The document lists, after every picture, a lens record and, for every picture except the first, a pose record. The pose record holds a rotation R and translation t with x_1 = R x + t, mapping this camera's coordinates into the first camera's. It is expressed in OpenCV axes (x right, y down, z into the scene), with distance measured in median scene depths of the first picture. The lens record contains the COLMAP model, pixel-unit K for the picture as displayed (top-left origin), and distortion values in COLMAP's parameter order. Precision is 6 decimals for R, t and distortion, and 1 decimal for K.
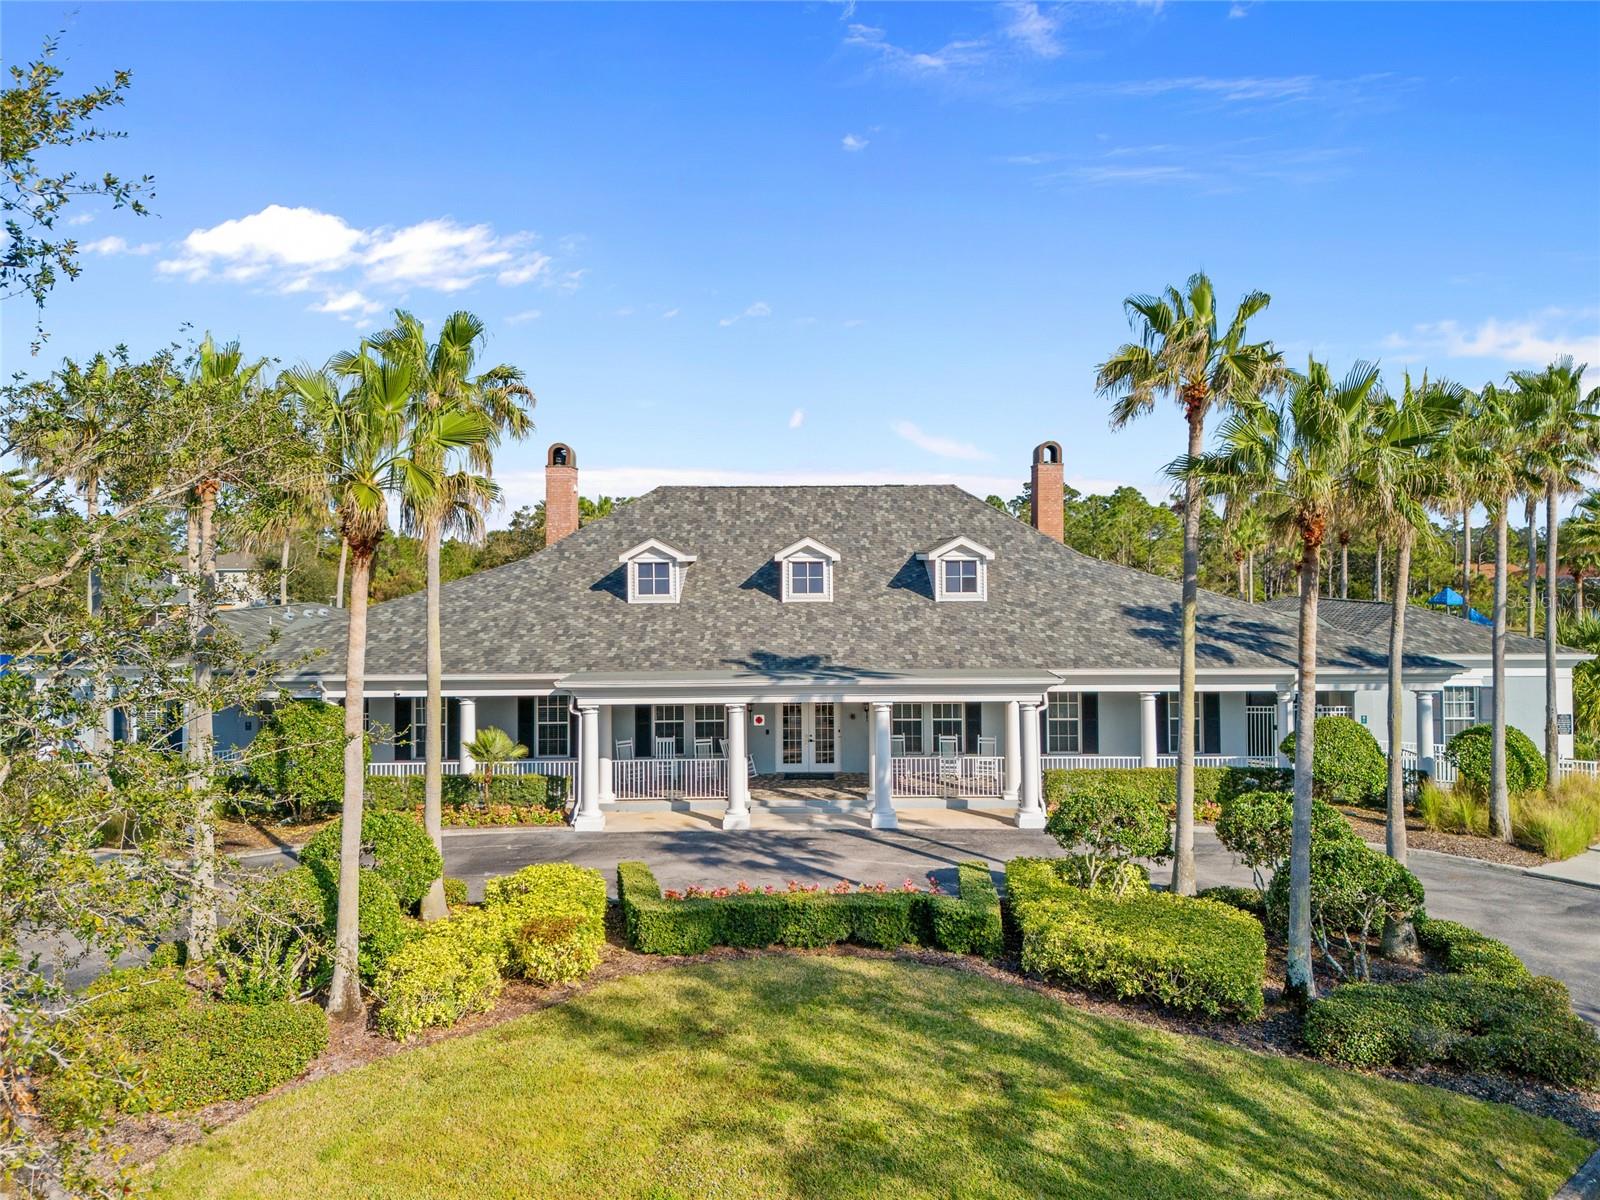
lens RADIAL K [[1126.2, 0, 800.0], [0, 1126.2, 600.0], [0, 0, 1]] dist [0.051844, -0.000788]
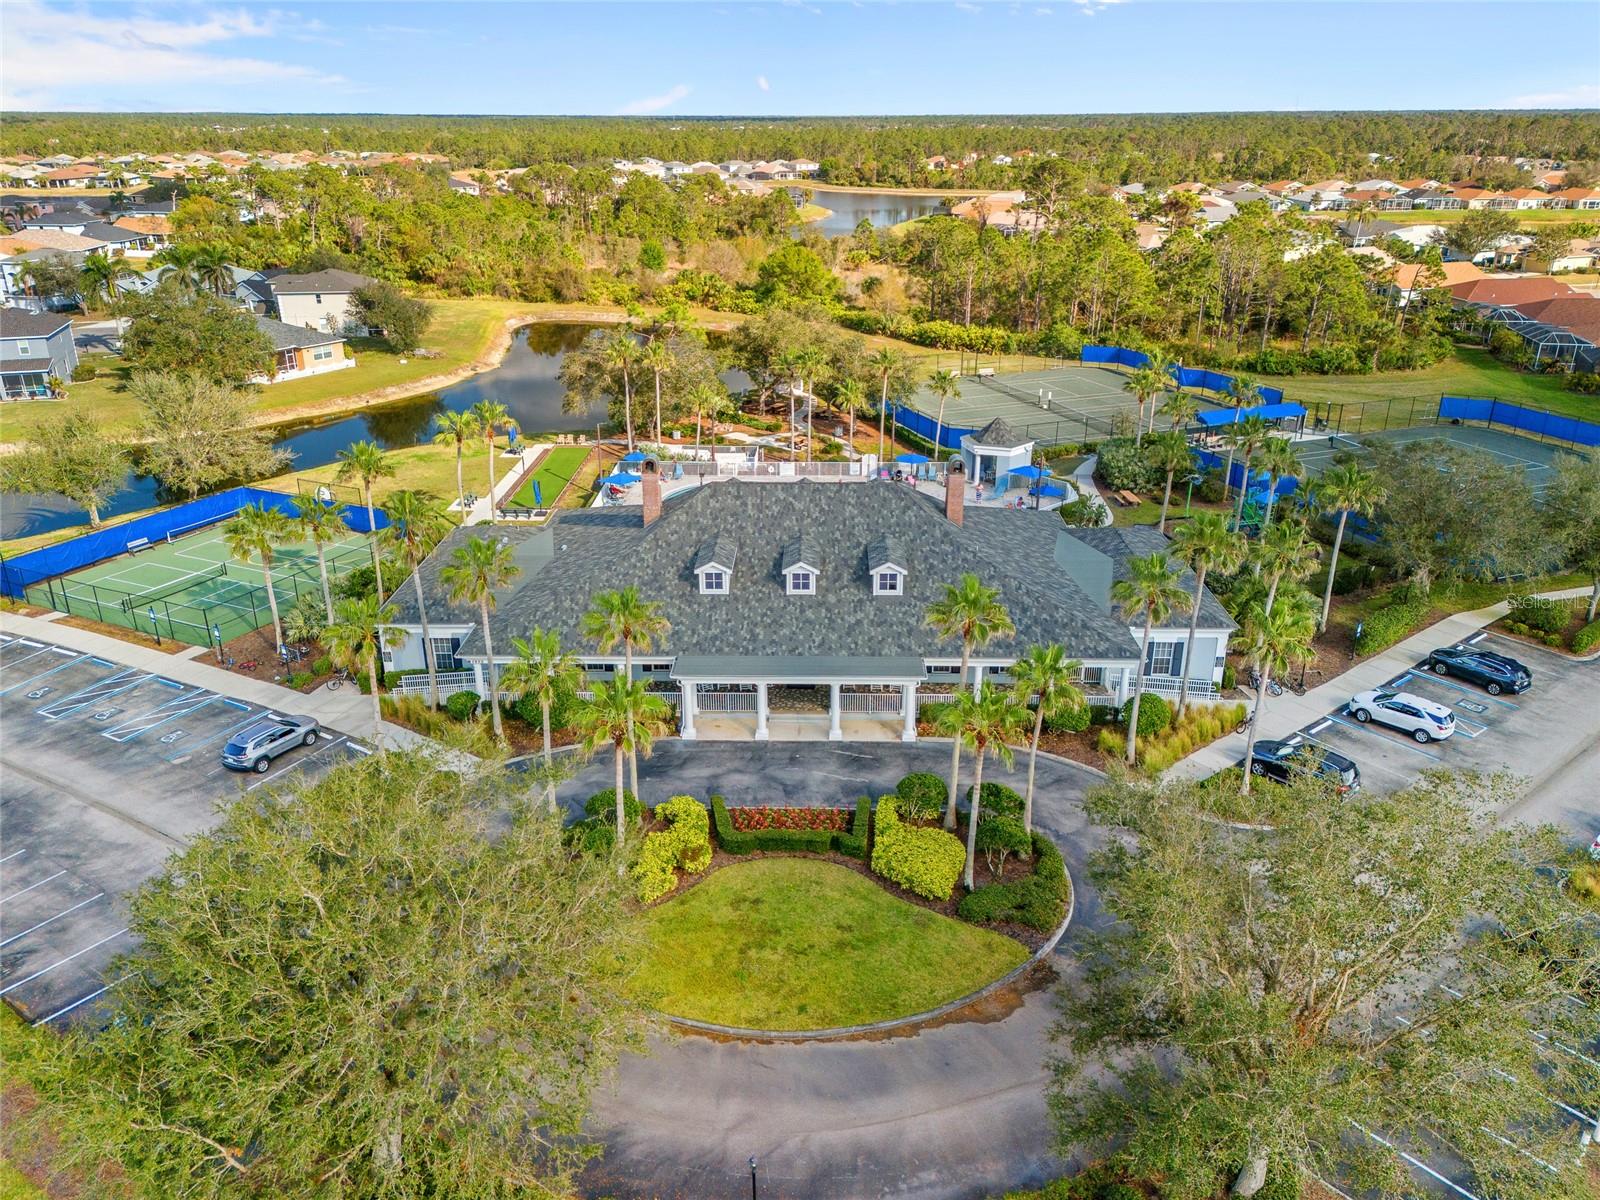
lens RADIAL K [[1126.2, 0, 800.0], [0, 1126.2, 600.0], [0, 0, 1]] dist [0.051844, -0.000788]
pose [[0.999708, 0.016140, -0.017978, 0.039200], [-0.007136, 0.908171, 0.418538, -0.768712], [0.023083, -0.418287, 0.908021, -0.643612]]
